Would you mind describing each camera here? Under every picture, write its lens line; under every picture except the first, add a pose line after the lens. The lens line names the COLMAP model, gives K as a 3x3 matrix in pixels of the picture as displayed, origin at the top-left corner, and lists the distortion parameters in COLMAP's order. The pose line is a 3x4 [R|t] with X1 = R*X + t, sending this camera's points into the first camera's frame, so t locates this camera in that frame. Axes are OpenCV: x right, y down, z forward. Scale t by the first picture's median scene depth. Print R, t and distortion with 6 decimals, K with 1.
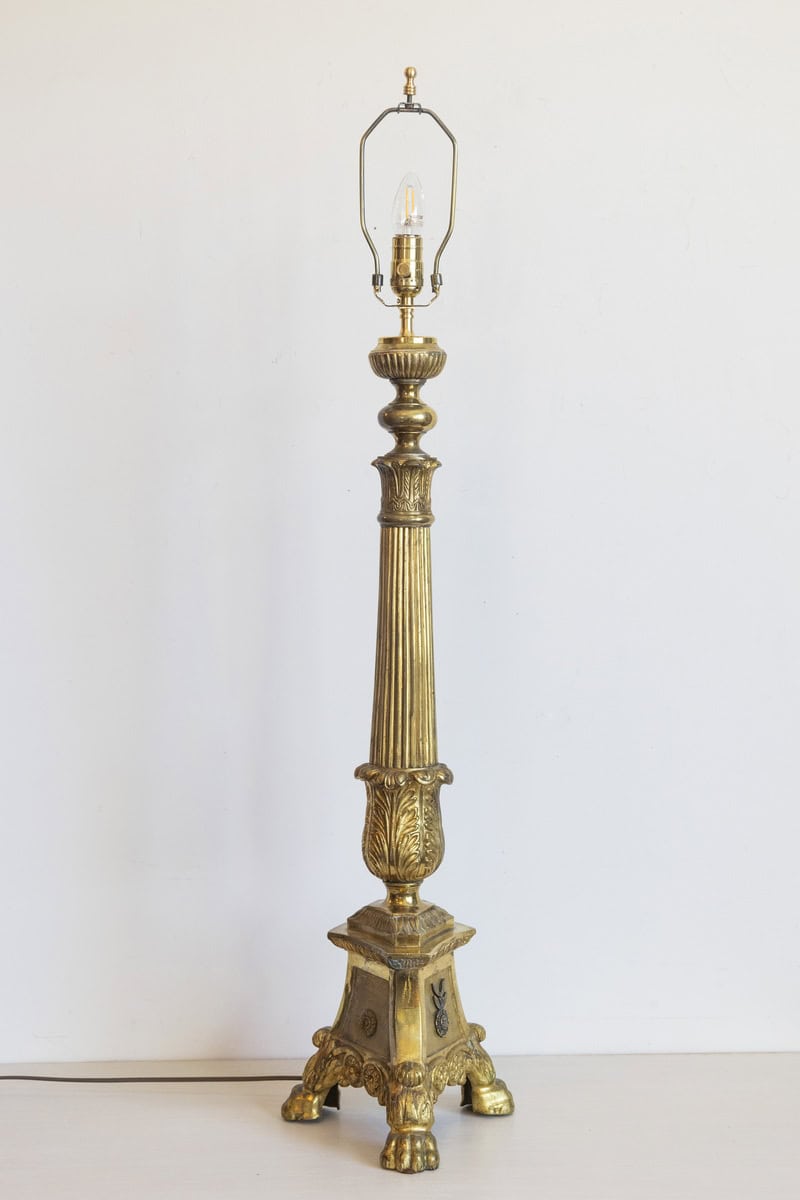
lens RADIAL K [[1885.2, 0, 400.0], [0, 1885.2, 600.0], [0, 0, 1]] dist [0.039151, -0.050928]
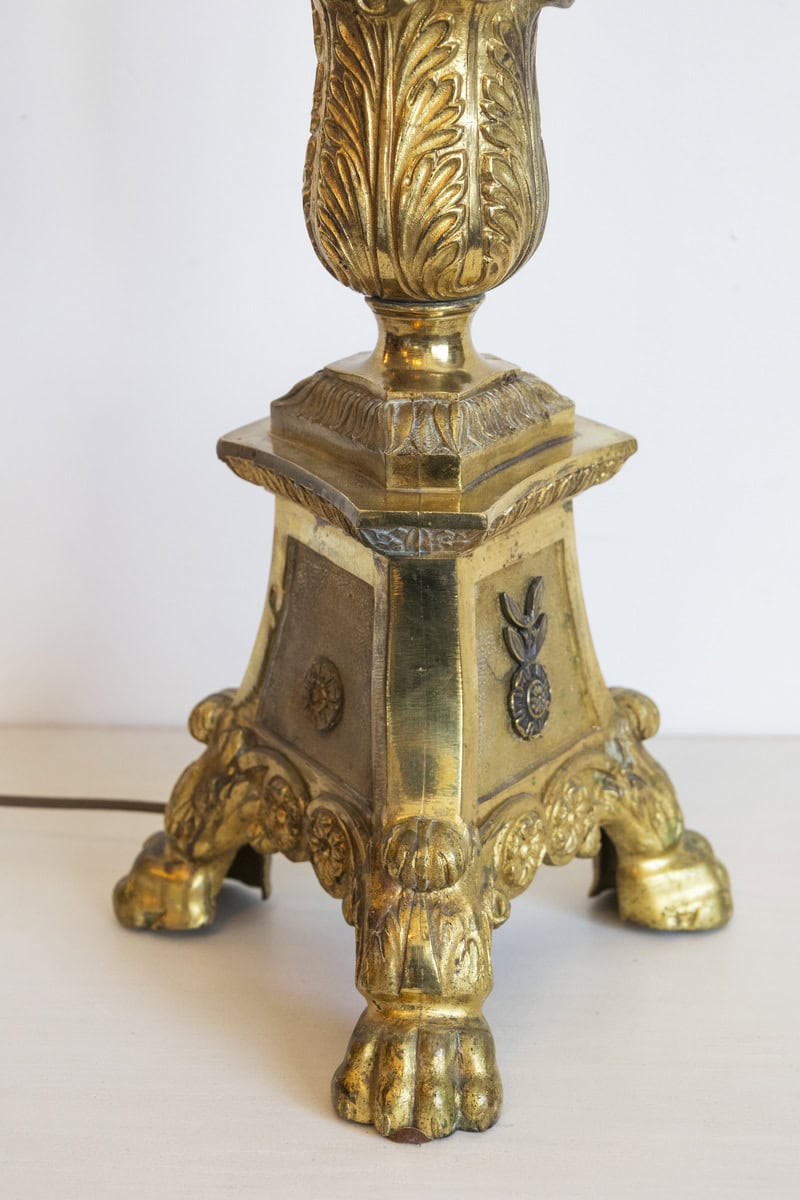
lens RADIAL K [[2692.3, 0, 400.0], [0, 2692.3, 600.0], [0, 0, 1]] dist [0.083380, 0.099727]
pose [[0.996673, 0.021638, -0.078576, 0.036950], [-0.001629, 0.969207, 0.246242, 0.081702], [0.081485, -0.245294, 0.966018, 0.514957]]
